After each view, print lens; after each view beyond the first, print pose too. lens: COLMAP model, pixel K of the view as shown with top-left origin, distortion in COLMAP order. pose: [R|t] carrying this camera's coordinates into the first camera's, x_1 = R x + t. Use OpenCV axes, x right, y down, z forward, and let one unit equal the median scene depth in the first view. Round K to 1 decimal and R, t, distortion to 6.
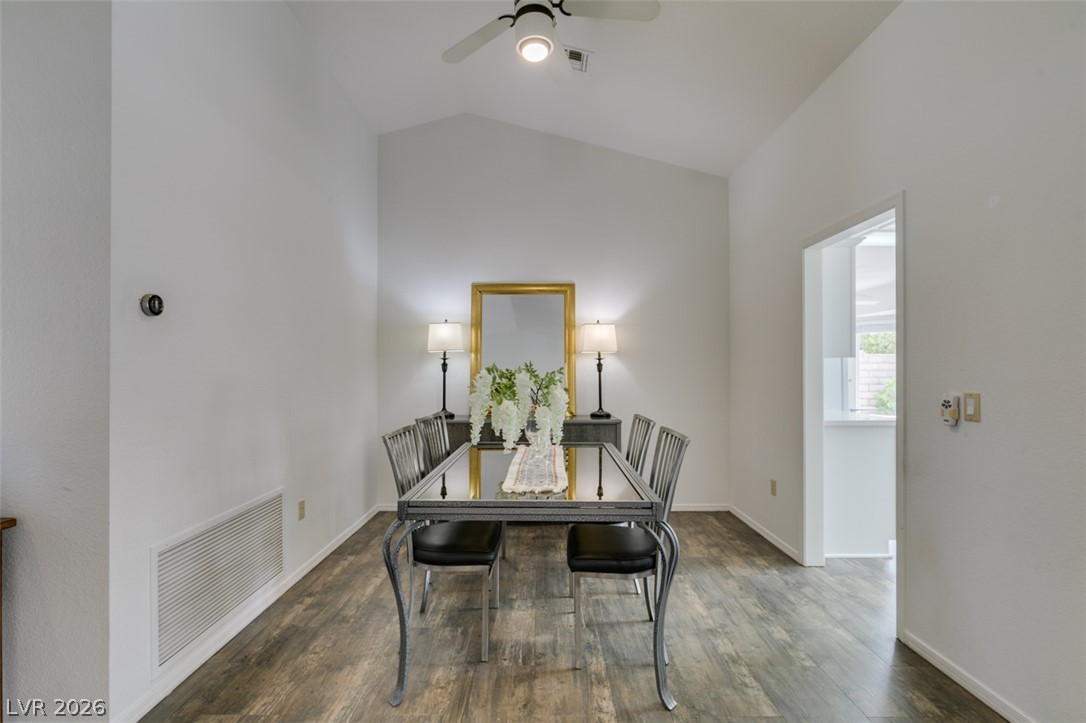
lens RADIAL K [[493.6, 0, 537.5], [0, 493.6, 357.0], [0, 0, 1]] dist [-0.000852, -0.000516]
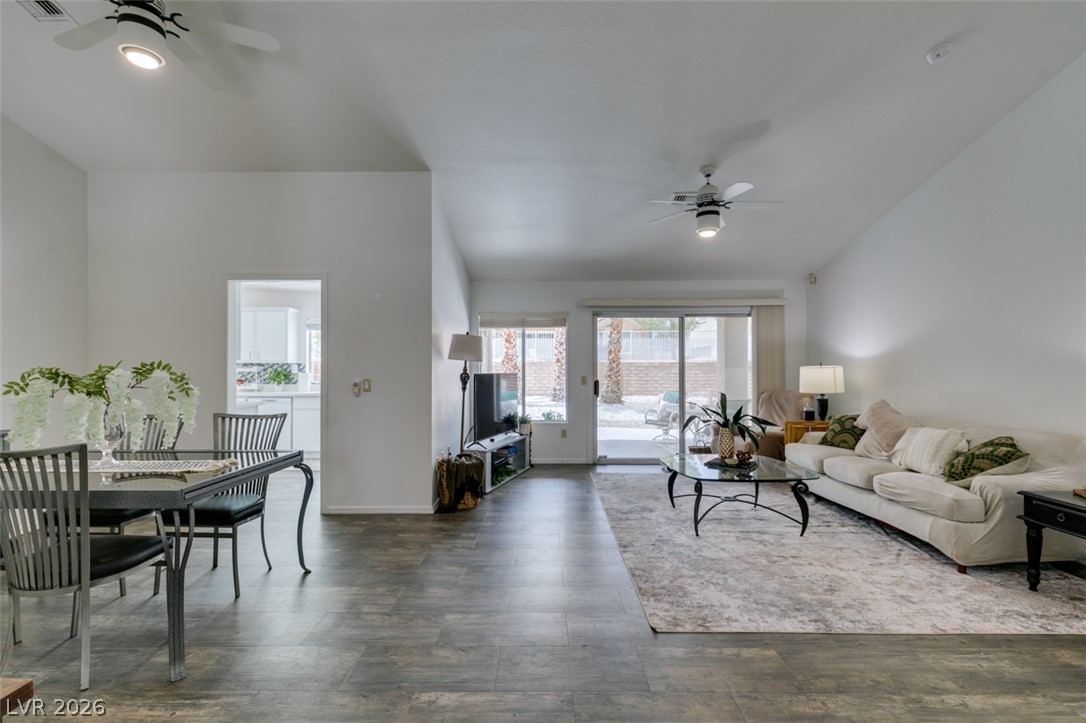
lens RADIAL K [[486.6, 0, 542.0], [0, 486.6, 367.4], [0, 0, 1]] dist [0.000955, -0.000548]
pose [[-0.008367, 0.001384, 0.999964, -0.796247], [-0.023955, 0.999712, -0.001584, 0.003460], [-0.999678, -0.023967, -0.008332, 0.141021]]
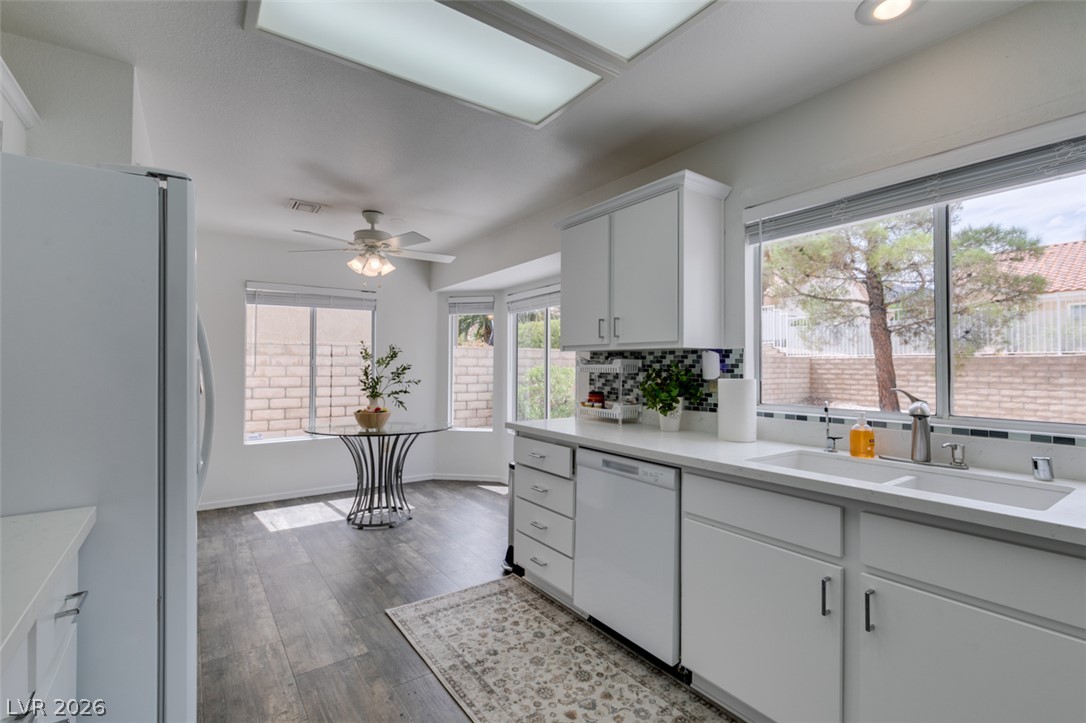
lens RADIAL K [[493.6, 0, 537.5], [0, 493.6, 357.0], [0, 0, 1]] dist [-0.000852, -0.000516]
pose [[0.809215, 0.013953, 0.587347, 0.797878], [-0.016900, 0.999857, -0.000468, 0.025257], [-0.587269, -0.009548, 0.809335, 0.807652]]
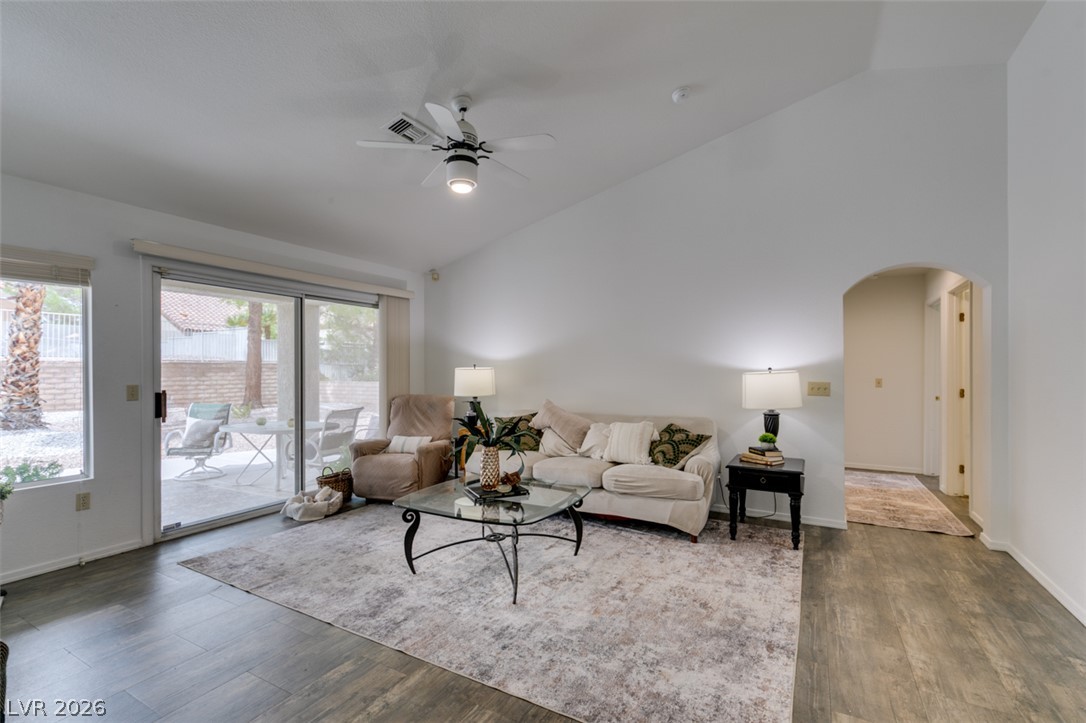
lens RADIAL K [[486.6, 0, 542.0], [0, 486.6, 367.4], [0, 0, 1]] dist [0.000955, -0.000548]
pose [[-0.879246, 0.002274, 0.476363, -0.085626], [-0.011487, 0.999597, -0.025974, 0.012450], [-0.476230, -0.028310, -0.878865, 0.466002]]
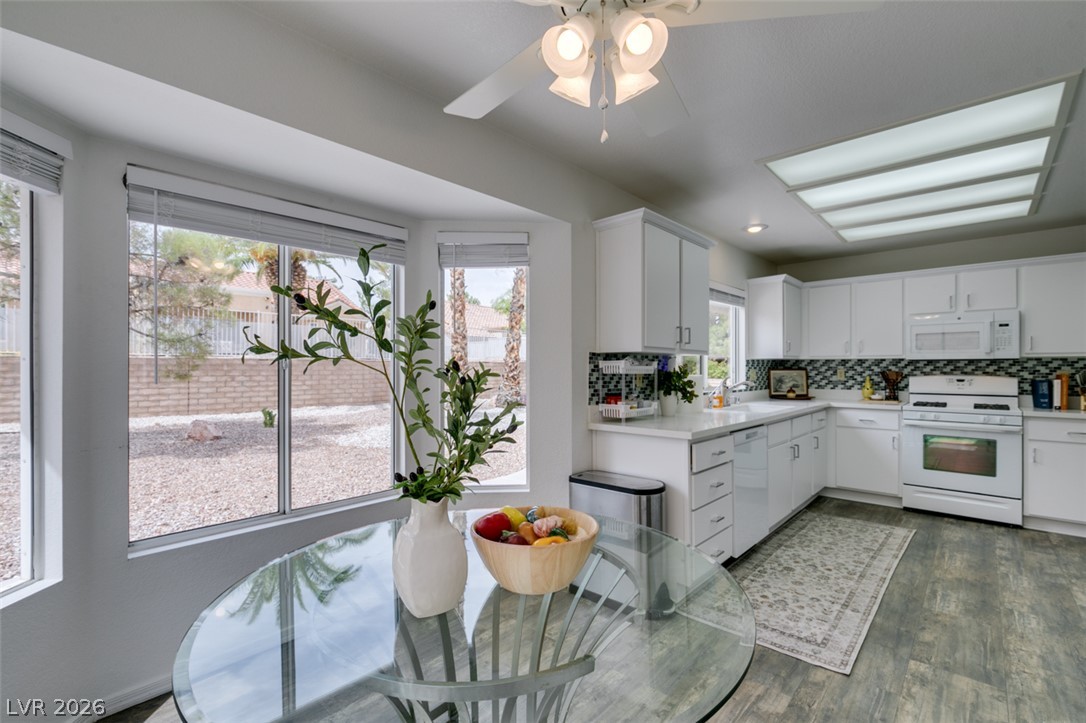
lens RADIAL K [[486.6, 0, 542.0], [0, 486.6, 367.4], [0, 0, 1]] dist [0.000955, -0.000548]
pose [[-0.751561, 0.001458, 0.659662, 0.950482], [-0.014537, 0.999718, -0.018771, 0.059309], [-0.659503, -0.023697, -0.751328, 2.283970]]
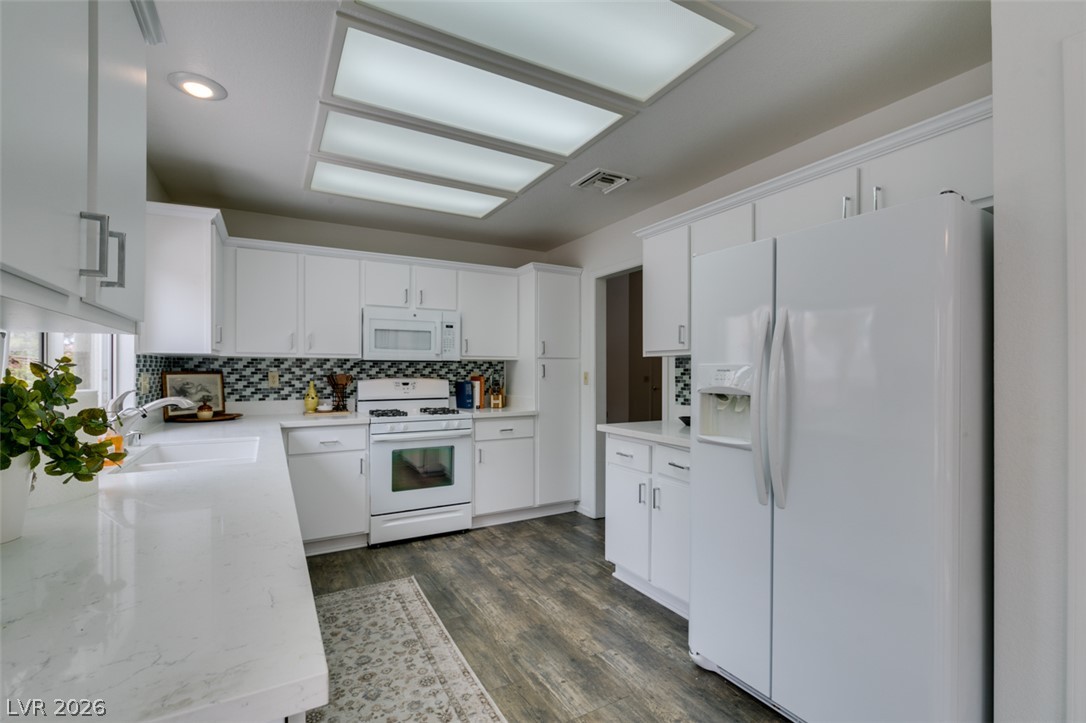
lens RADIAL K [[486.6, 0, 542.0], [0, 486.6, 367.4], [0, 0, 1]] dist [0.000955, -0.000548]
pose [[-0.863994, -0.002399, -0.503497, 1.294738], [0.012341, 0.999587, -0.025940, 0.047846], [0.503351, -0.028625, -0.863608, 1.740600]]
